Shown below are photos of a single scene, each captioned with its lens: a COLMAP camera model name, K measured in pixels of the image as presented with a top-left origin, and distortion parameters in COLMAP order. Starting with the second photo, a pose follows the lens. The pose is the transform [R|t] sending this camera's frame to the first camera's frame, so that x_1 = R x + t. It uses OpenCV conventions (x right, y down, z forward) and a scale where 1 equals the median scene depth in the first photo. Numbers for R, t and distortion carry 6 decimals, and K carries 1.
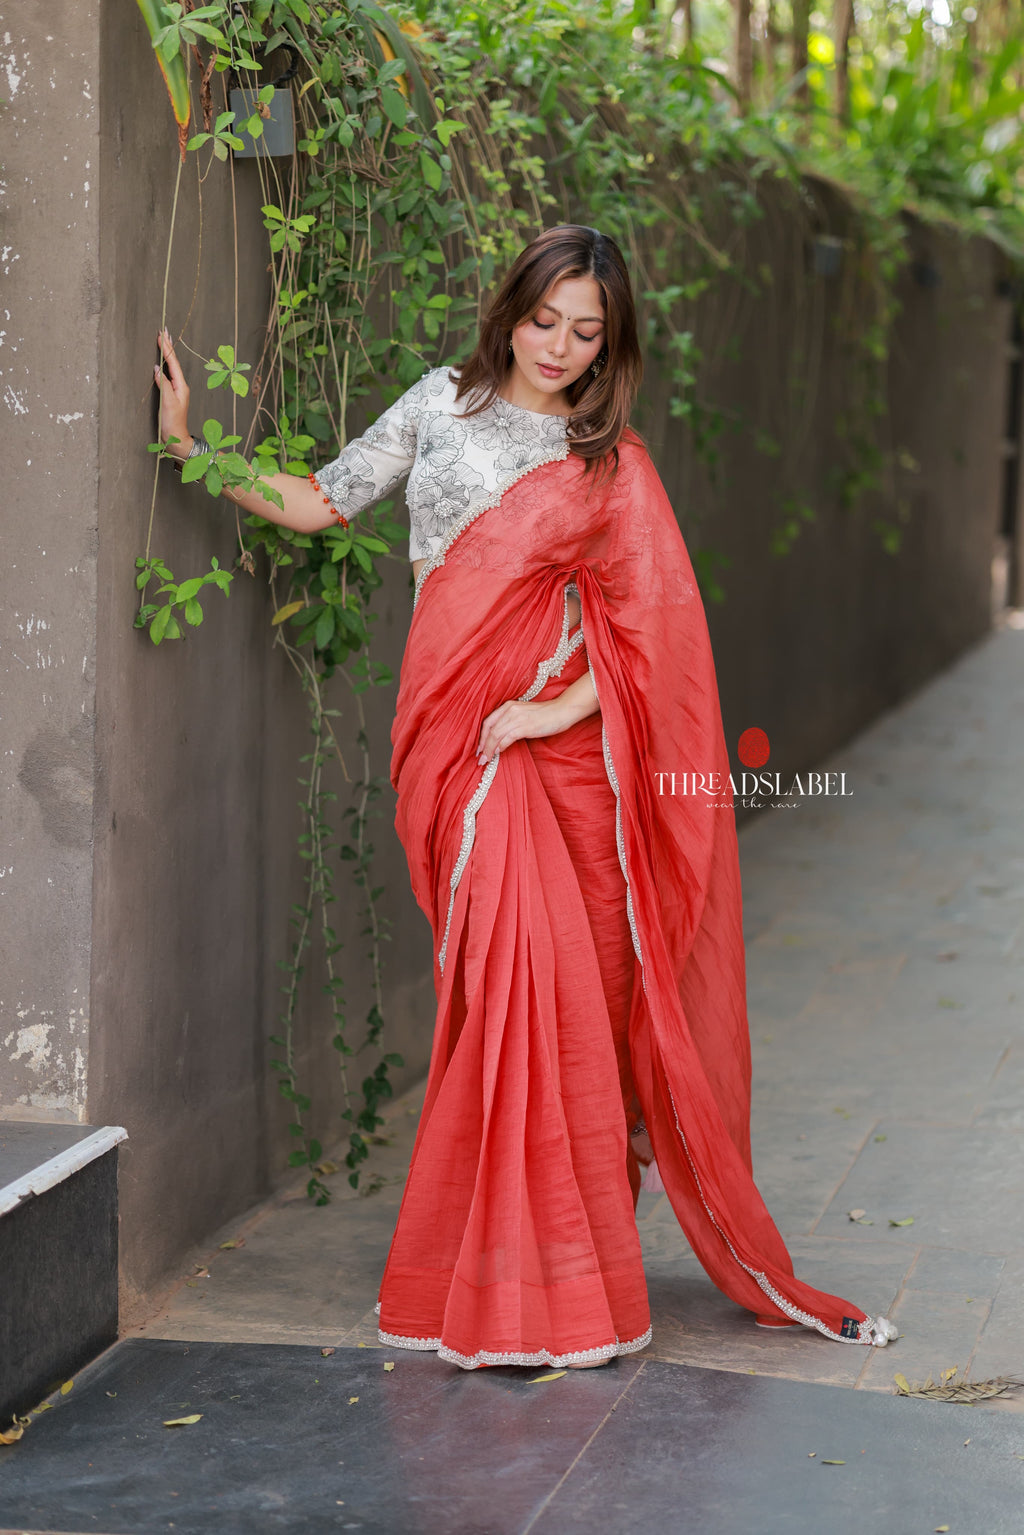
lens RADIAL K [[3200.2, 0, 517.9], [0, 3200.2, 777.8], [0, 0, 1]] dist [0.190786, 0.027293]
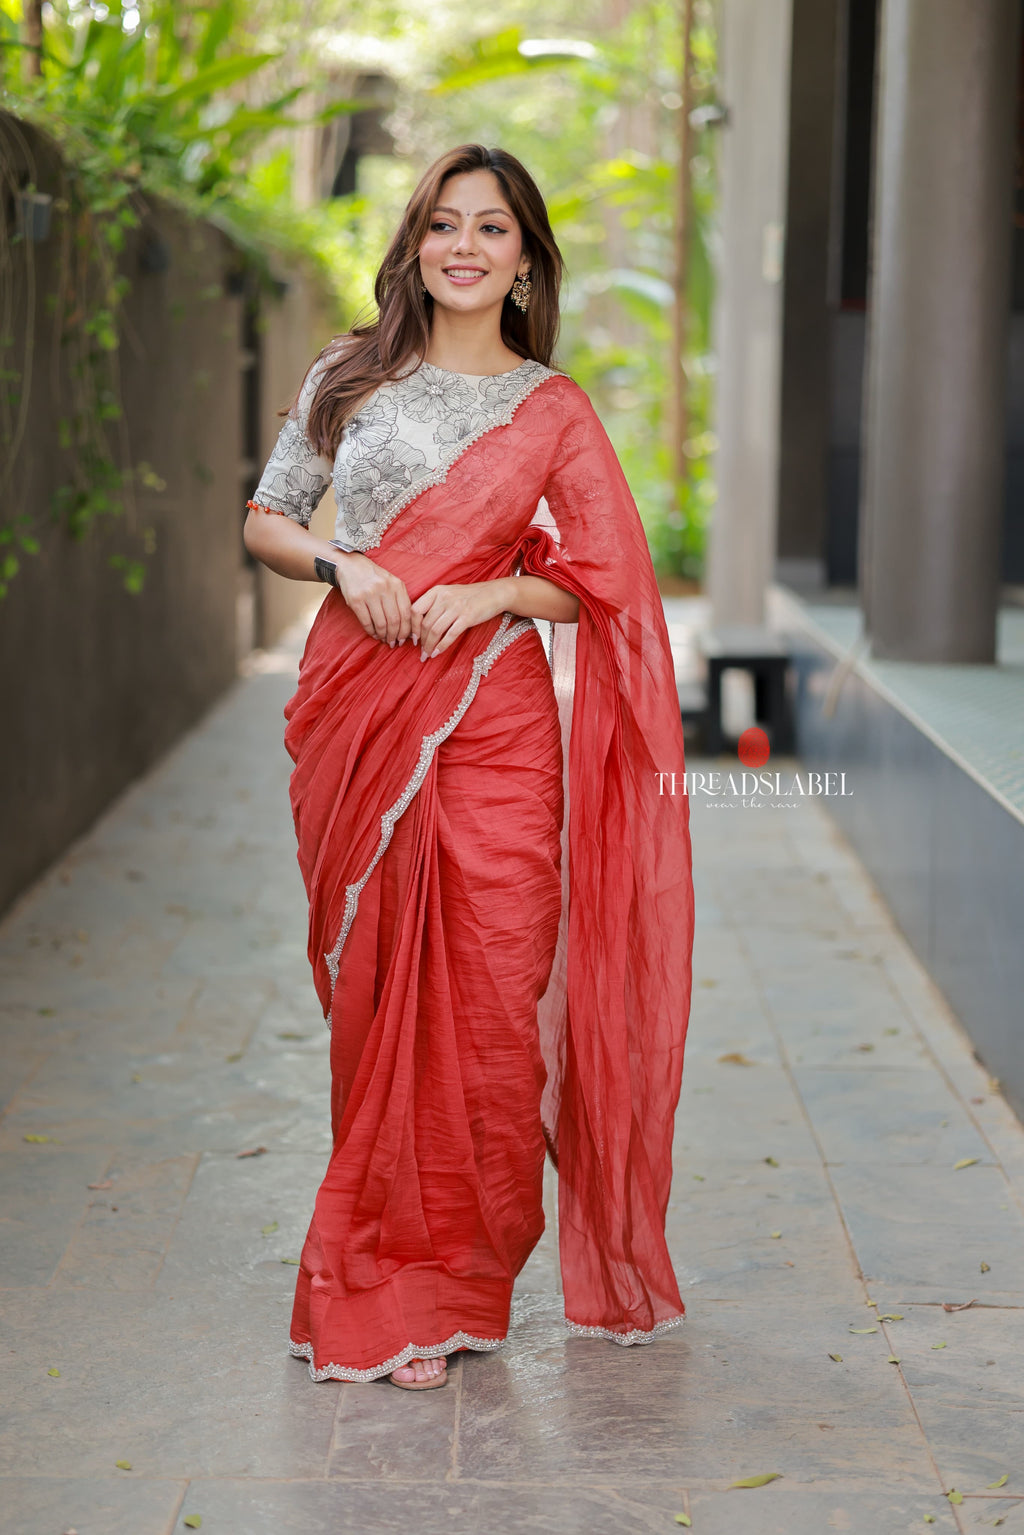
lens RADIAL K [[3303.0, 0, 535.6], [0, 3303.0, 813.2], [0, 0, 1]] dist [0.183801, -0.632093]
pose [[0.969874, -0.040491, 0.240218, 0.013235], [0.040637, 0.999165, 0.004347, -0.015270], [-0.240193, 0.005546, 0.970709, 0.180558]]
